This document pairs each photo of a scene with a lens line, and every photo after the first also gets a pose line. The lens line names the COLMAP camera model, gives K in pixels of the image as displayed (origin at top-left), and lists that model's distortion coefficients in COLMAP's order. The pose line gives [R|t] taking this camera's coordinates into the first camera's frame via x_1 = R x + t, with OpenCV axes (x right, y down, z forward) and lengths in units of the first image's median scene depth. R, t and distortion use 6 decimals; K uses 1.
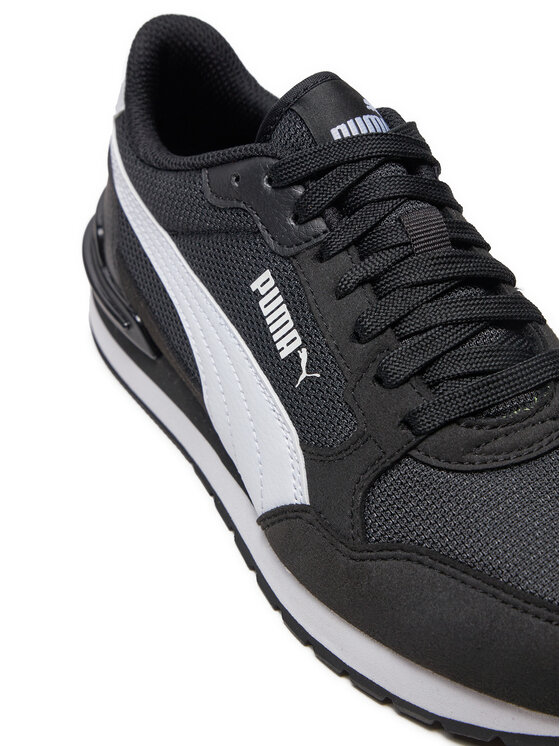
lens RADIAL K [[1442.0, 0, 280.0], [0, 1442.0, 373.0], [0, 0, 1]] dist [-0.005860, -0.181666]
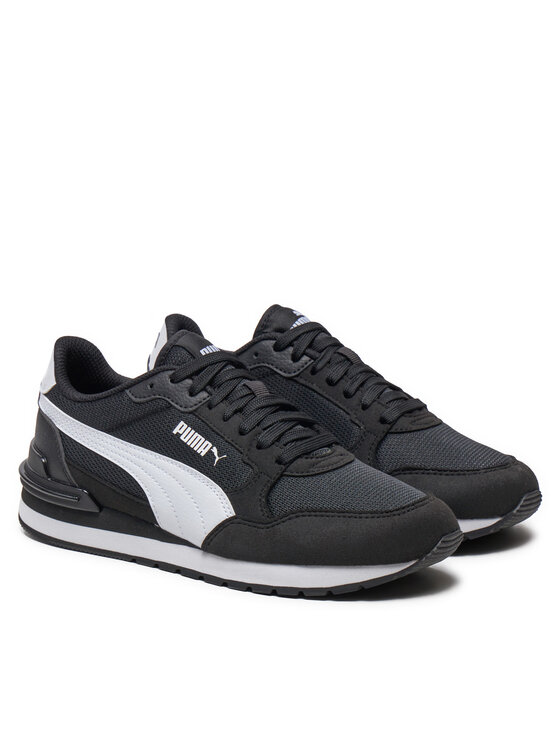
lens RADIAL K [[2196.1, 0, 280.0], [0, 2196.1, 373.0], [0, 0, 1]] dist [0.012922, 0.050739]
pose [[0.914817, -0.075542, 0.396741, -1.096122], [0.240423, 0.891185, -0.384688, 1.080890], [-0.324509, 0.447305, 0.833434, -1.606120]]
